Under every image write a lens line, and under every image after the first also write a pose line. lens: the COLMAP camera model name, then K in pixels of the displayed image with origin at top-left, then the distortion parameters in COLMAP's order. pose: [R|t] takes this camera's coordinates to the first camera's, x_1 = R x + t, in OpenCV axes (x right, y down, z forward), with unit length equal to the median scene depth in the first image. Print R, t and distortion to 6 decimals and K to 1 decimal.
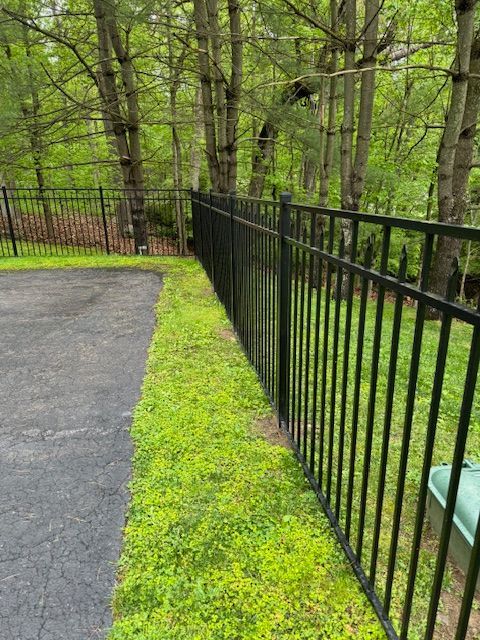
lens RADIAL K [[465.5, 0, 238.2], [0, 465.5, 319.4], [0, 0, 1]] dist [0.054197, -0.063812]
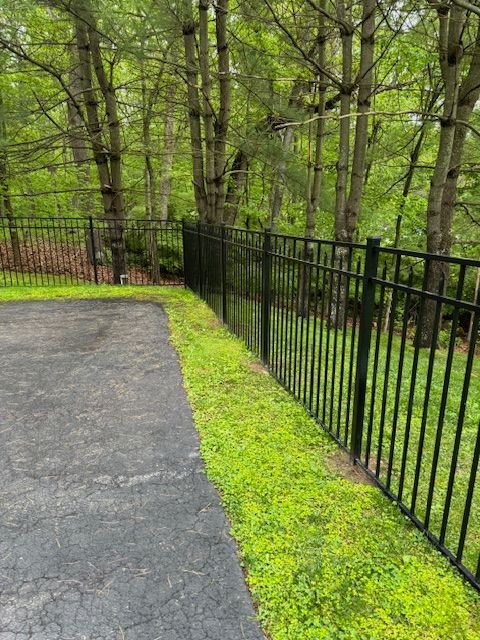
lens RADIAL K [[465.5, 0, 241.2], [0, 465.5, 321.3], [0, 0, 1]] dist [0.054197, -0.063812]
pose [[0.994417, -0.008148, 0.105203, -0.122442], [0.013417, 0.998685, -0.049481, -0.014263], [-0.104662, 0.050616, 0.993219, 0.002467]]
